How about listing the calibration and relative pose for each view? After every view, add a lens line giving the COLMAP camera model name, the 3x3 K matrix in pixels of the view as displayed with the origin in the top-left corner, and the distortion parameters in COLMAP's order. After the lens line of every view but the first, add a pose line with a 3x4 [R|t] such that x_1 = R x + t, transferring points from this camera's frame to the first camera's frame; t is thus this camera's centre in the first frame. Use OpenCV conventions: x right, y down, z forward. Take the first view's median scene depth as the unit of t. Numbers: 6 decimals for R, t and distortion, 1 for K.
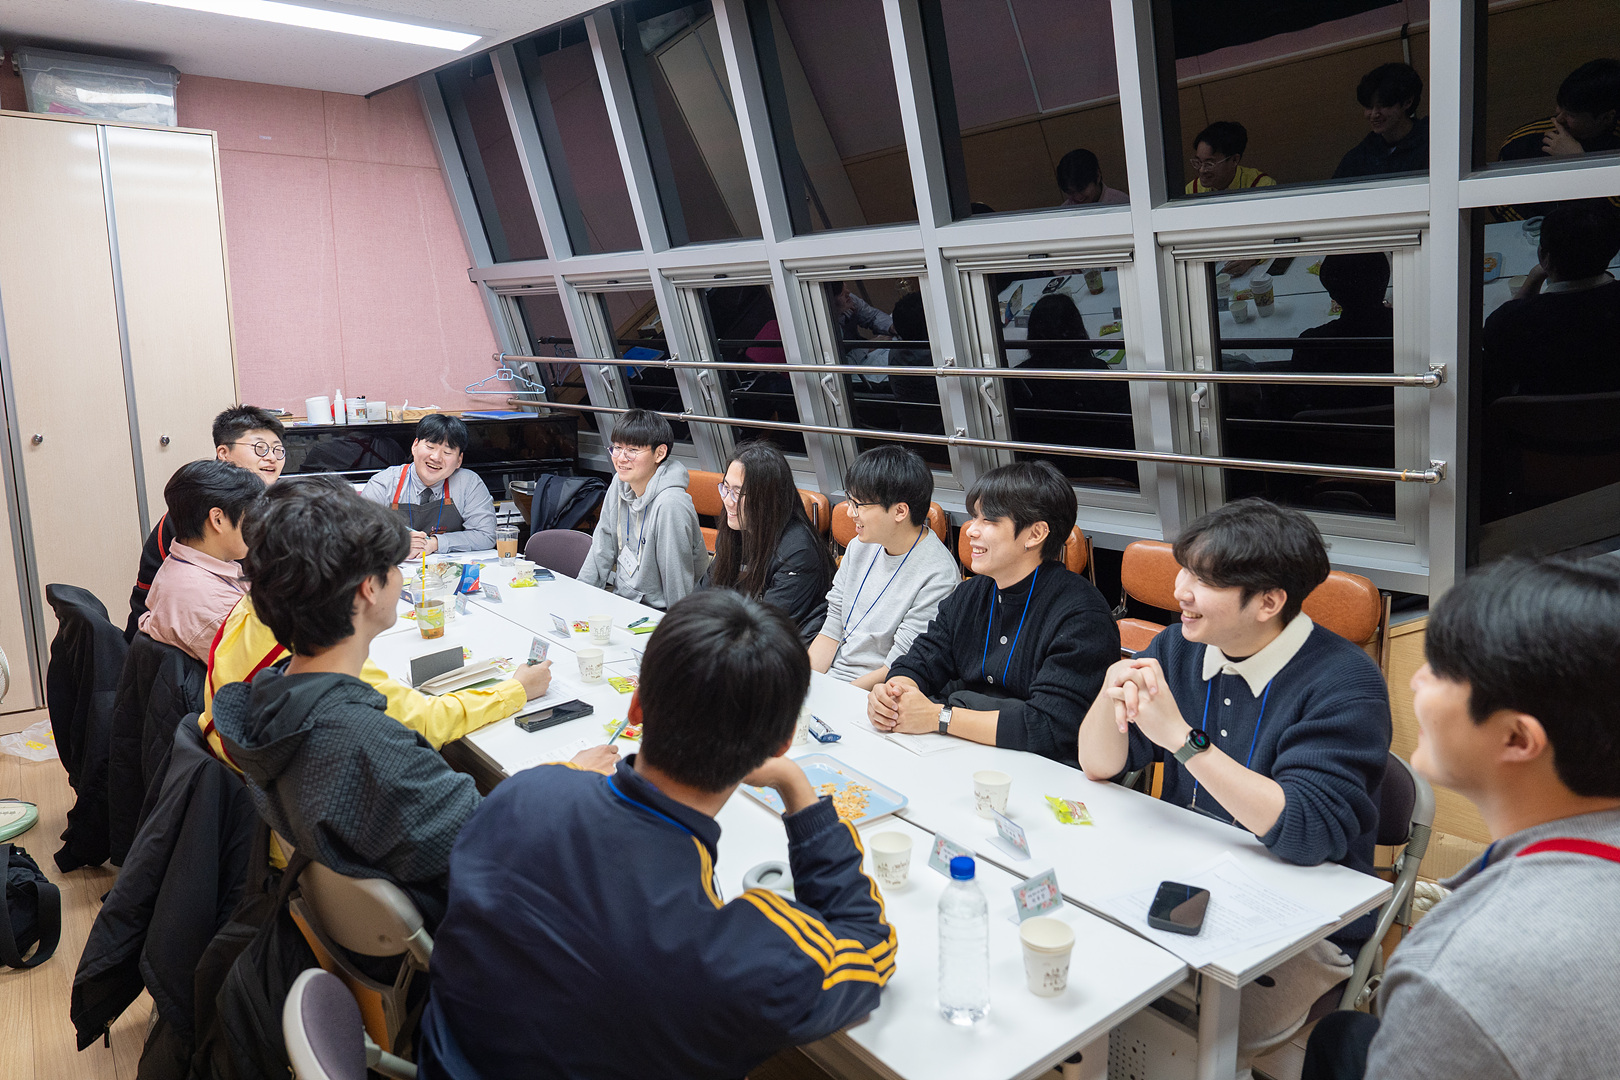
lens RADIAL K [[1100.9, 0, 810.0], [0, 1100.9, 540.0], [0, 0, 1]] dist [0.005084, -0.001070]
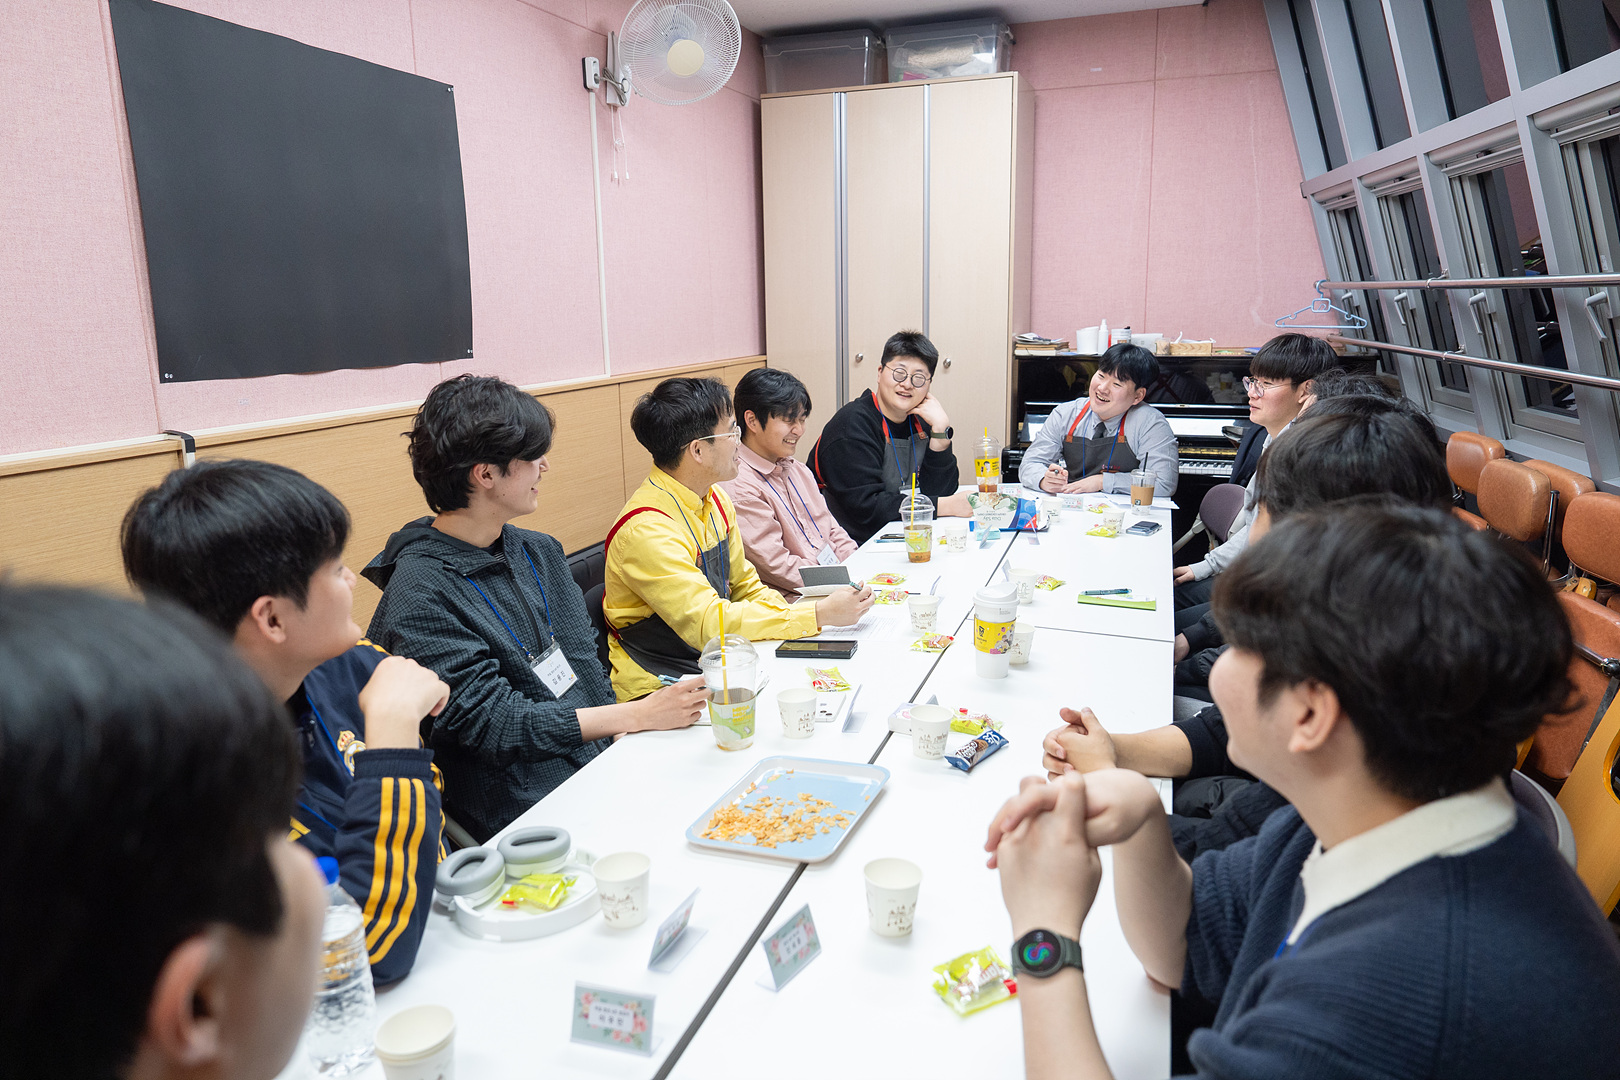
lens RADIAL K [[1100.9, 0, 810.0], [0, 1100.9, 540.0], [0, 0, 1]] dist [0.005084, -0.001070]
pose [[0.566488, 0.162316, -0.807926, 0.284819], [-0.127171, 0.985884, 0.108901, -0.018274], [0.814198, 0.041054, 0.579133, 0.252962]]
